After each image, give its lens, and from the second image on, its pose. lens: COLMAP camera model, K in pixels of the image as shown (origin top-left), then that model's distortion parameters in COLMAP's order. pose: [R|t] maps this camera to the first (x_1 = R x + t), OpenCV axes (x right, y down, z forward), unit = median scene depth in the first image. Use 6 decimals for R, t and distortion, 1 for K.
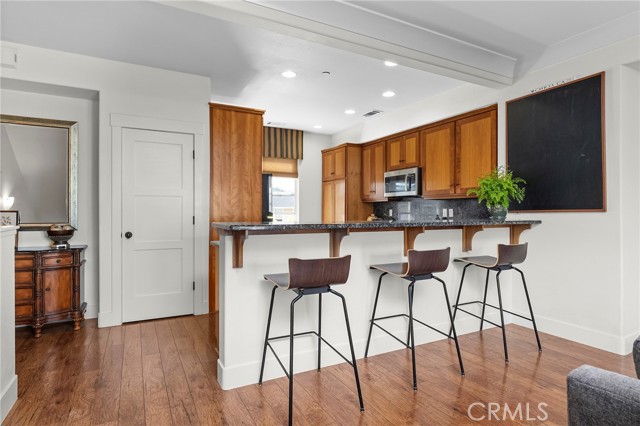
lens RADIAL K [[343.6, 0, 319.1], [0, 343.6, 211.8], [0, 0, 1]] dist [-0.020315, 0.001447]
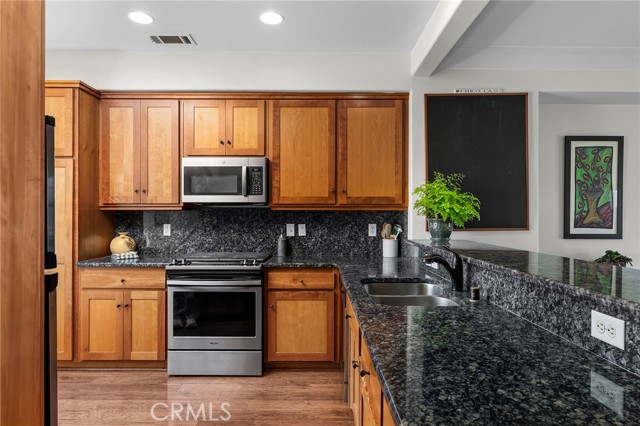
lens RADIAL K [[383.8, 0, 318.7], [0, 383.8, 217.6], [0, 0, 1]] dist [-0.003496, -0.000318]
pose [[0.467164, -0.004578, 0.884159, -0.311350], [-0.000524, 0.999985, 0.005454, -0.029444], [-0.884171, -0.003011, 0.467155, 0.665407]]
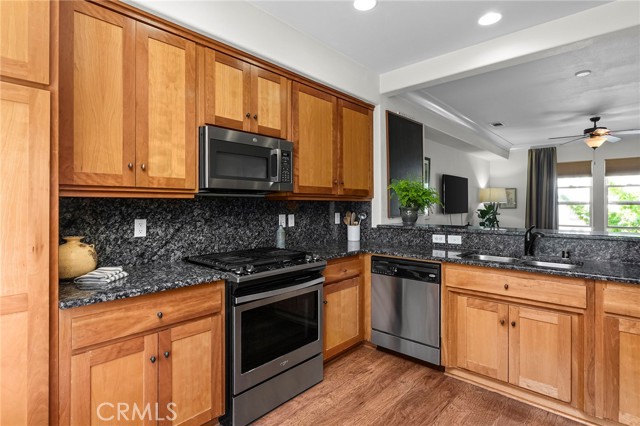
lens RADIAL K [[321.5, 0, 317.8], [0, 321.5, 205.2], [0, 0, 1]] dist [-0.001083, -0.000159]
pose [[-0.330523, -0.000288, 0.943798, -0.249220], [0.001828, 0.999998, 0.000946, -0.030889], [-0.943796, 0.002038, -0.330522, 1.268799]]
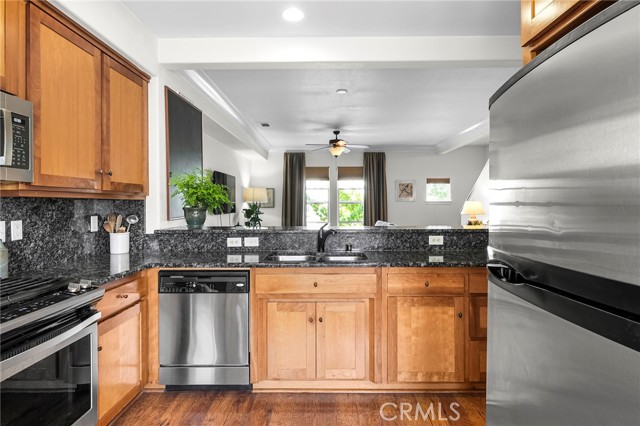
lens RADIAL K [[352.2, 0, 319.4], [0, 352.2, 204.9], [0, 0, 1]] dist [0.001348, -0.002128]
pose [[-0.875618, 0.001898, 0.483000, -0.153706], [0.004015, 0.999986, 0.003350, -0.030835], [-0.482987, 0.004873, -0.875614, 1.308379]]
